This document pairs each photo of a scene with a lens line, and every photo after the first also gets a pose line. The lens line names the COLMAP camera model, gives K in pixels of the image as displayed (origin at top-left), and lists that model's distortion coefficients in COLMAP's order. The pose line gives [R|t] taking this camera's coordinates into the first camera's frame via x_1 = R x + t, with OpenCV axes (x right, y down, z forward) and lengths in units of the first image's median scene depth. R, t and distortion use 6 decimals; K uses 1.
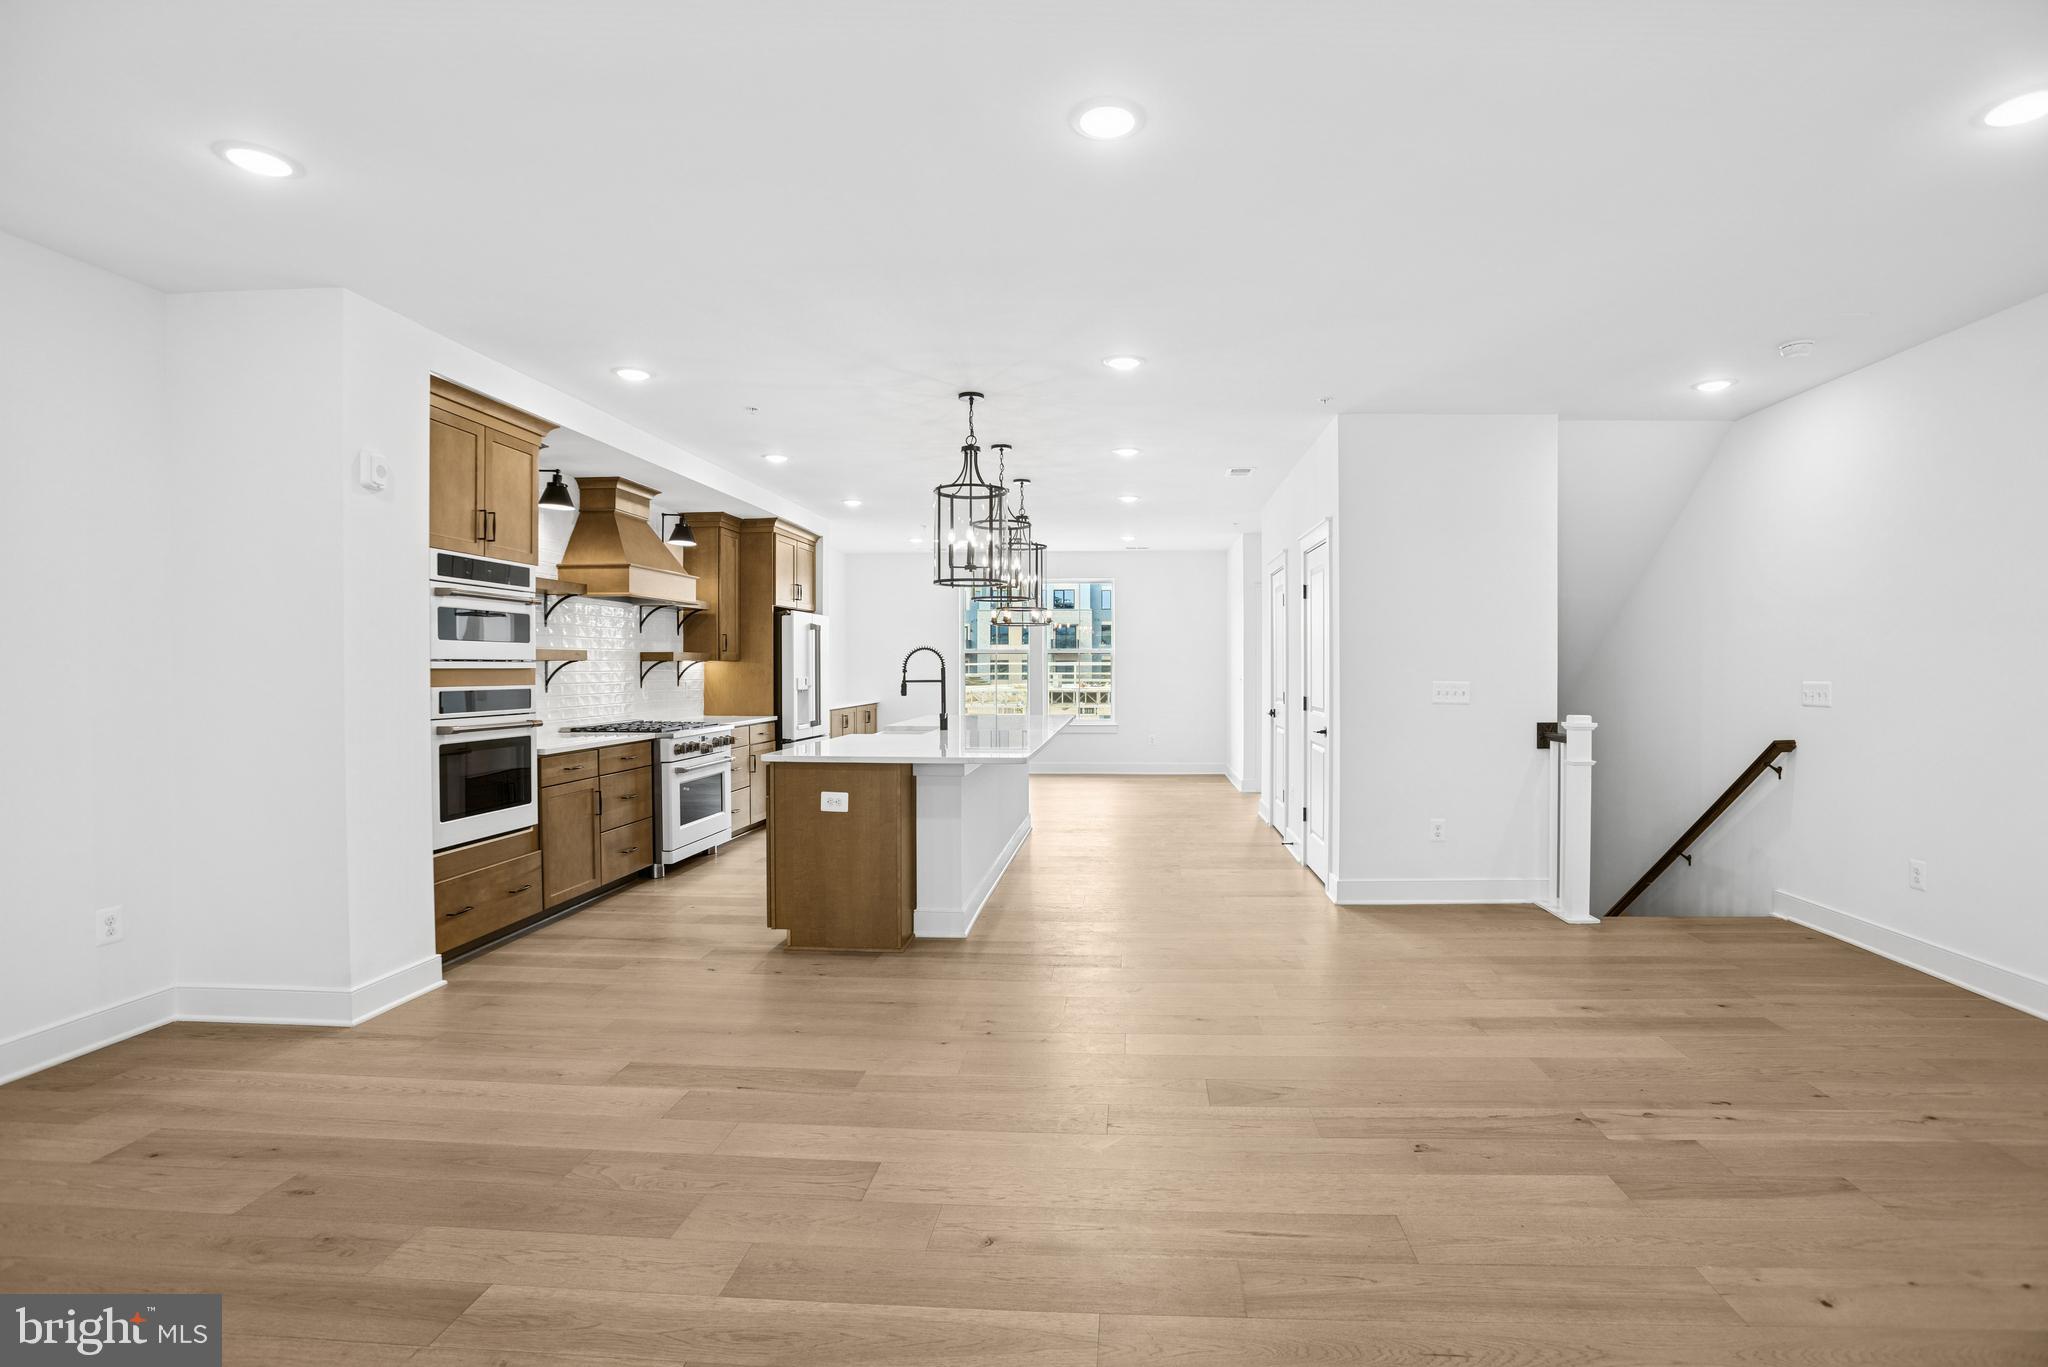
lens RADIAL K [[913.6, 0, 1065.2], [0, 913.6, 691.6], [0, 0, 1]] dist [-0.055916, 0.011493]
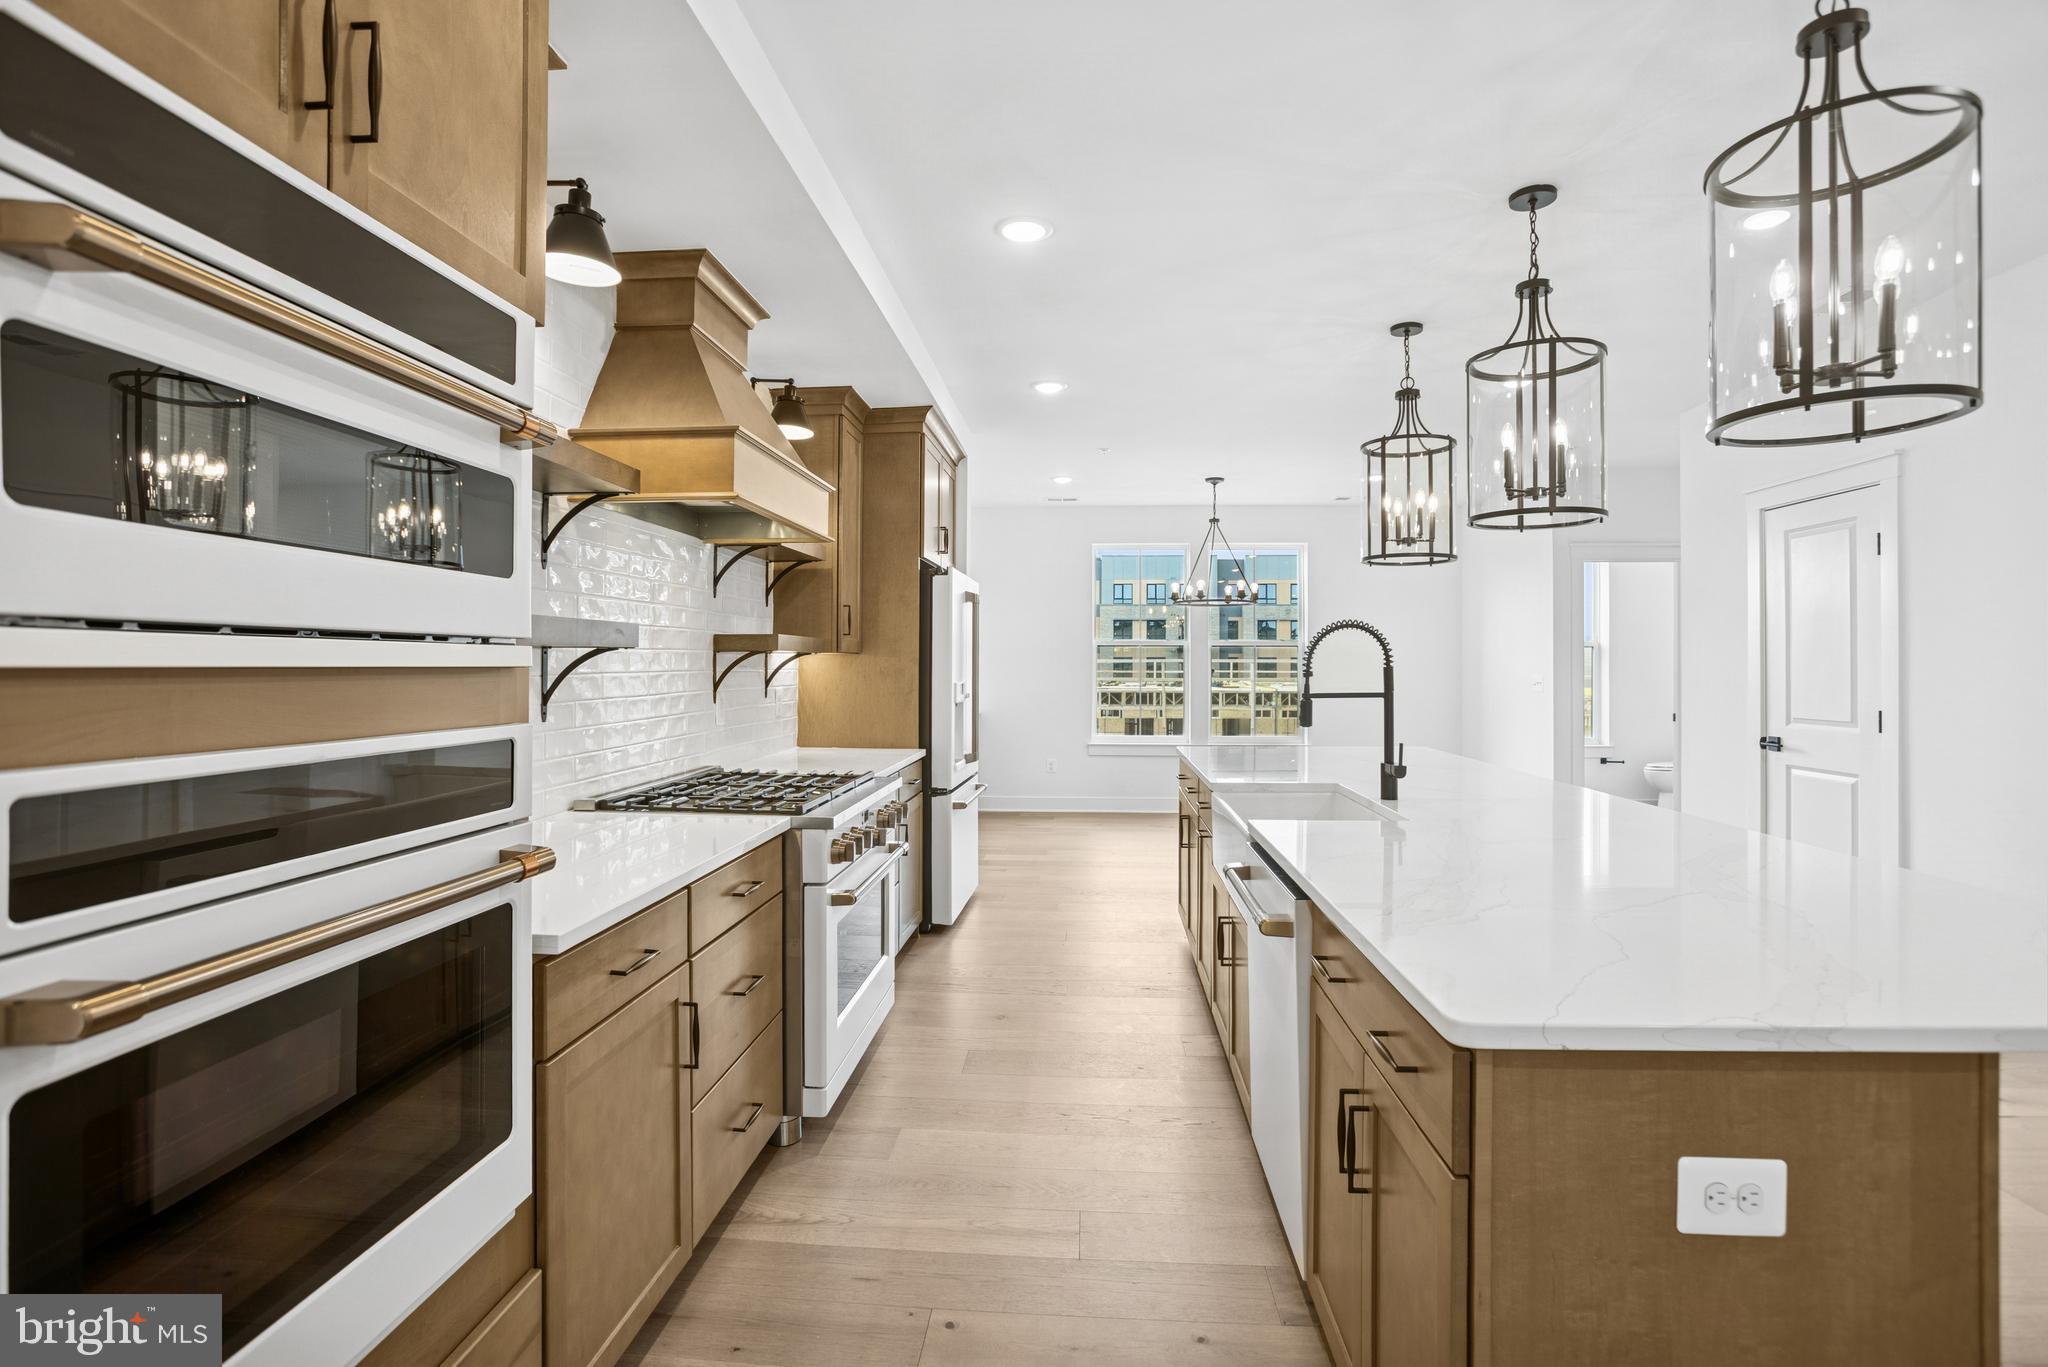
lens RADIAL K [[926.3, 0, 1021.3], [0, 926.3, 675.5], [0, 0, 1]] dist [-0.078031, 0.035703]
pose [[0.999872, 0.003167, -0.015700, -0.364448], [-0.003400, 0.999884, -0.014832, -0.016460], [0.015651, 0.014883, 0.999767, 0.605949]]
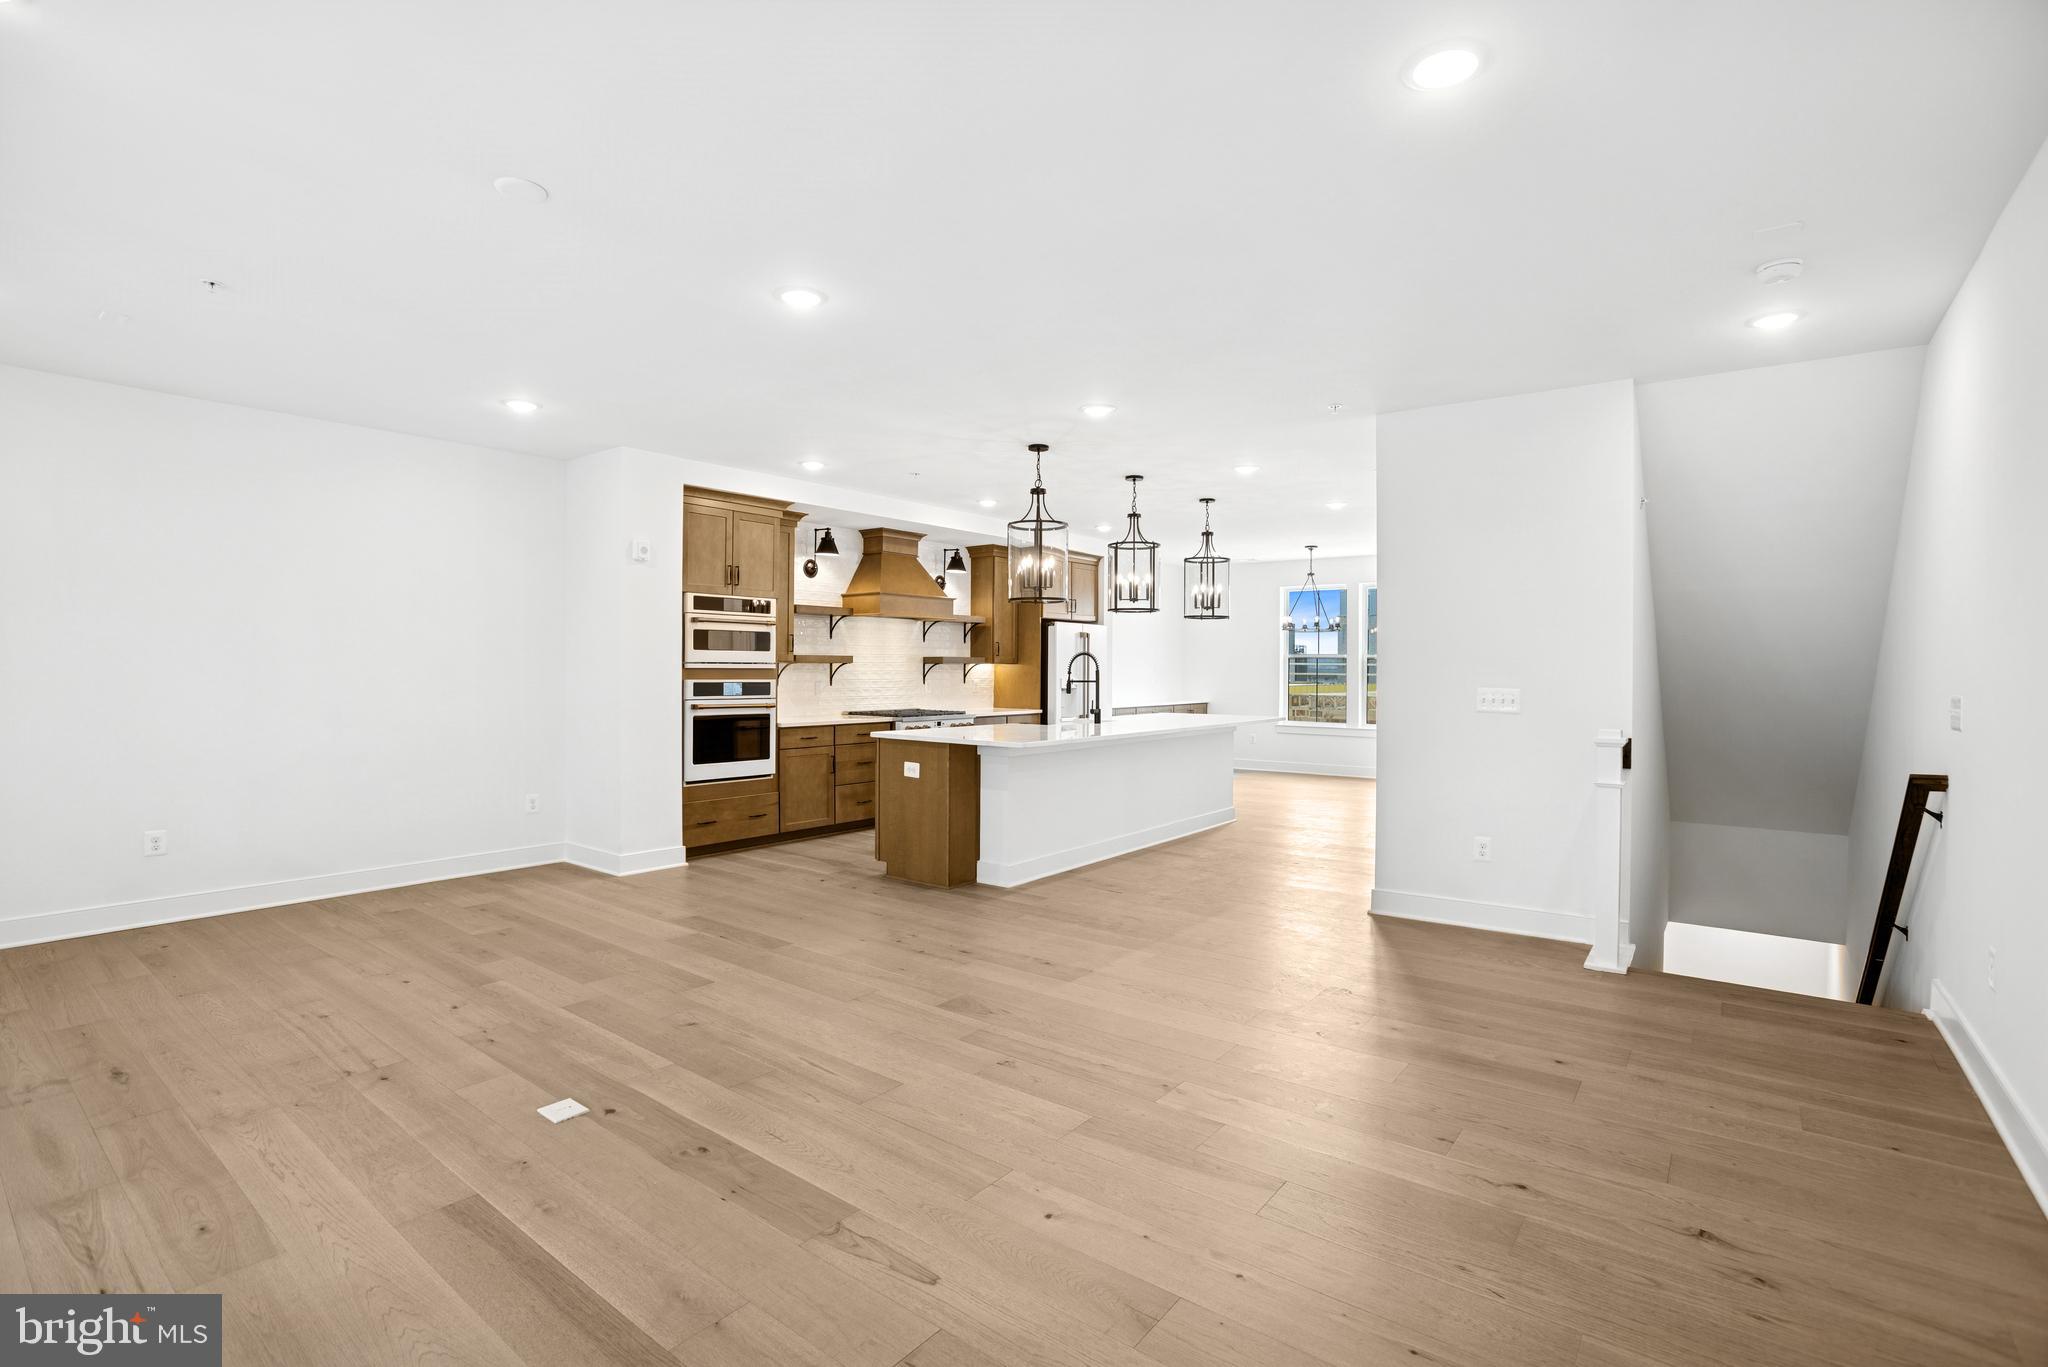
lens RADIAL K [[913.6, 0, 1065.2], [0, 913.6, 691.6], [0, 0, 1]] dist [-0.055916, 0.011493]
pose [[0.843449, 0.019208, -0.536865, 0.528881], [-0.020987, 0.999776, 0.002797, -0.001534], [0.536799, 0.008908, 0.843663, -0.006750]]
